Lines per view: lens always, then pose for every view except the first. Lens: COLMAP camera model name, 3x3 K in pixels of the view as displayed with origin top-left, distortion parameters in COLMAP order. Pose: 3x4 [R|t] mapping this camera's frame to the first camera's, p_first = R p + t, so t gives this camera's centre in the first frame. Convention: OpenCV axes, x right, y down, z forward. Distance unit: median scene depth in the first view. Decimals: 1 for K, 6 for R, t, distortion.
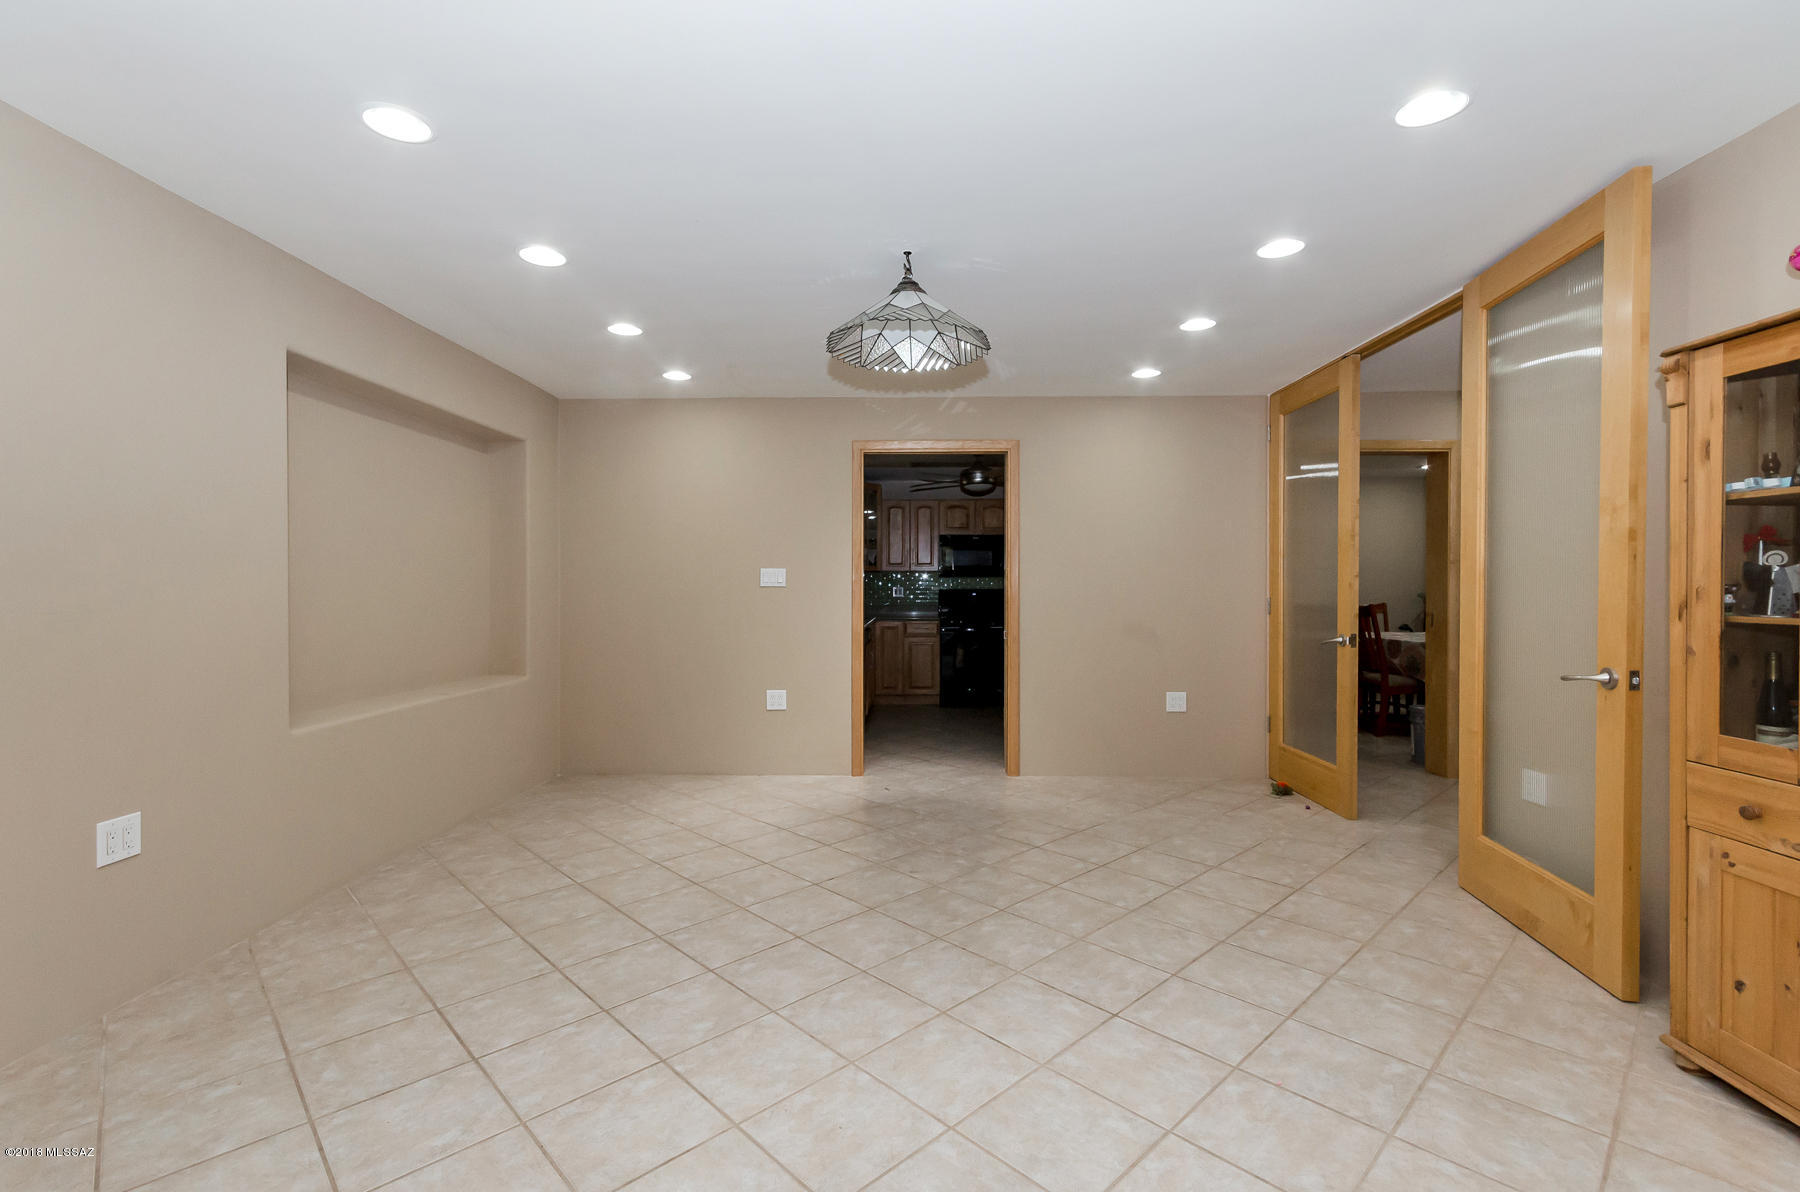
lens RADIAL K [[800.1, 0, 895.5], [0, 800.1, 595.2], [0, 0, 1]] dist [0.001498, 0.000746]
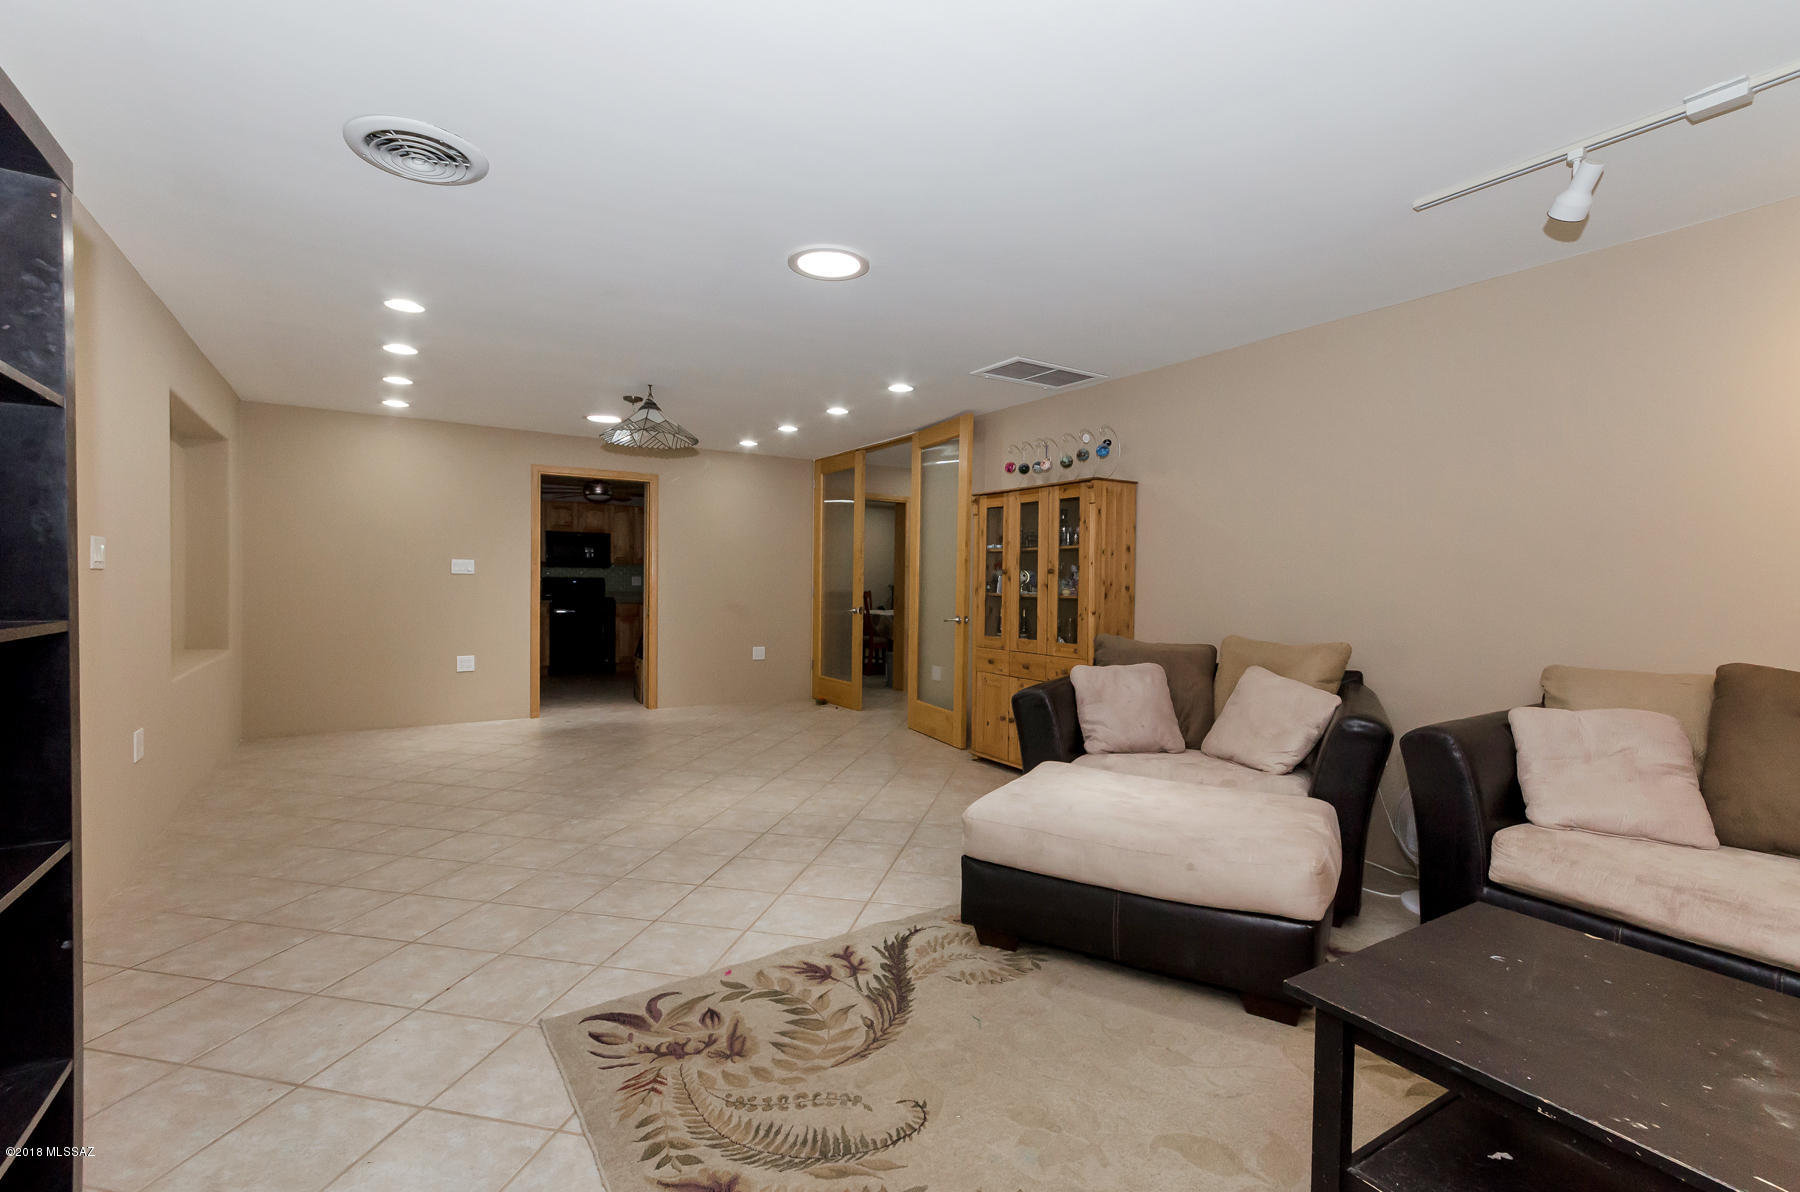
lens RADIAL K [[800.1, 0, 892.2], [0, 800.1, 600.2], [0, 0, 1]] dist [0.001498, 0.000746]
pose [[0.832381, 0.000734, 0.554203, -0.408586], [-0.010925, 0.999827, 0.015084, 0.006454], [-0.554096, -0.018610, 0.832245, -0.594832]]
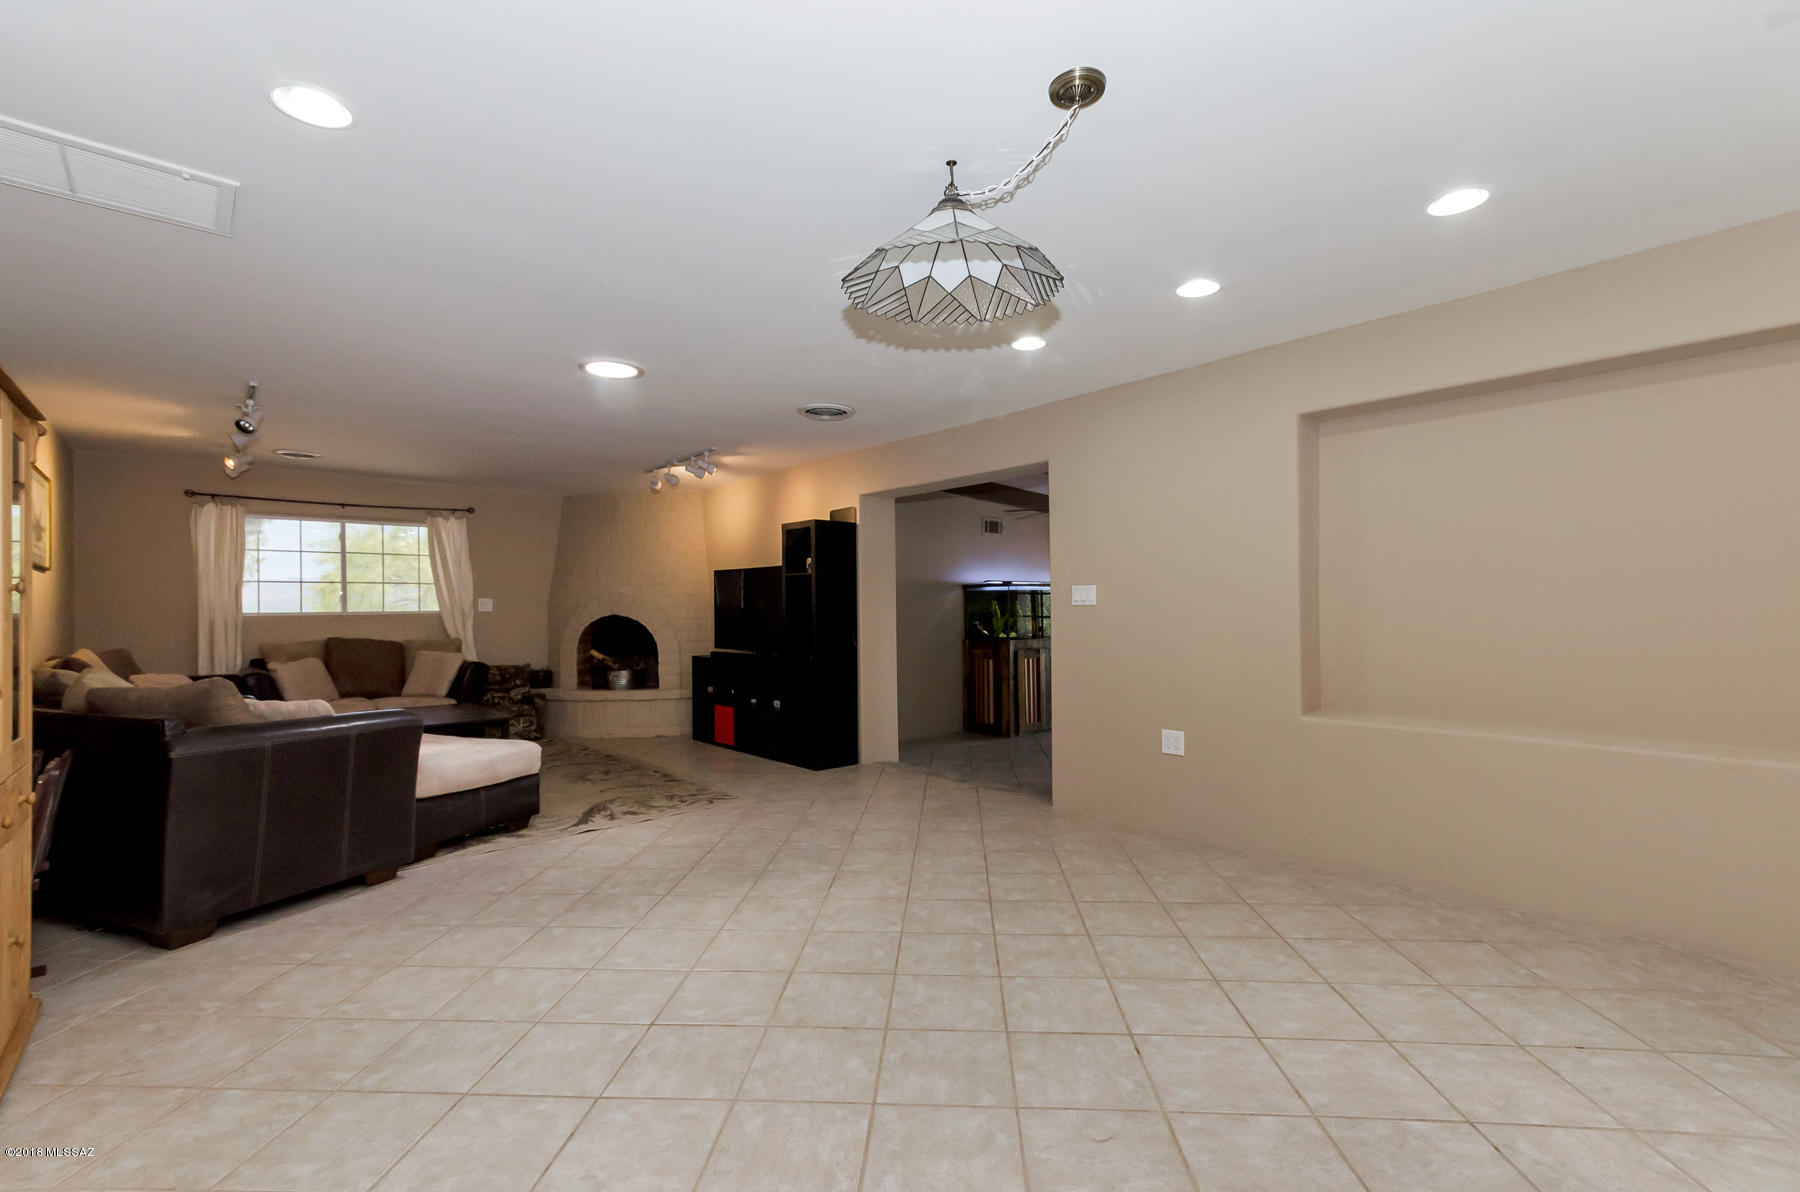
lens RADIAL K [[800.1, 0, 896.0], [0, 800.1, 607.6], [0, 0, 1]] dist [0.001498, 0.000746]
pose [[-0.742633, 0.006891, -0.669663, 0.449608], [0.005251, 0.999976, 0.004467, -0.007681], [0.669678, -0.000199, -0.742651, 1.222401]]
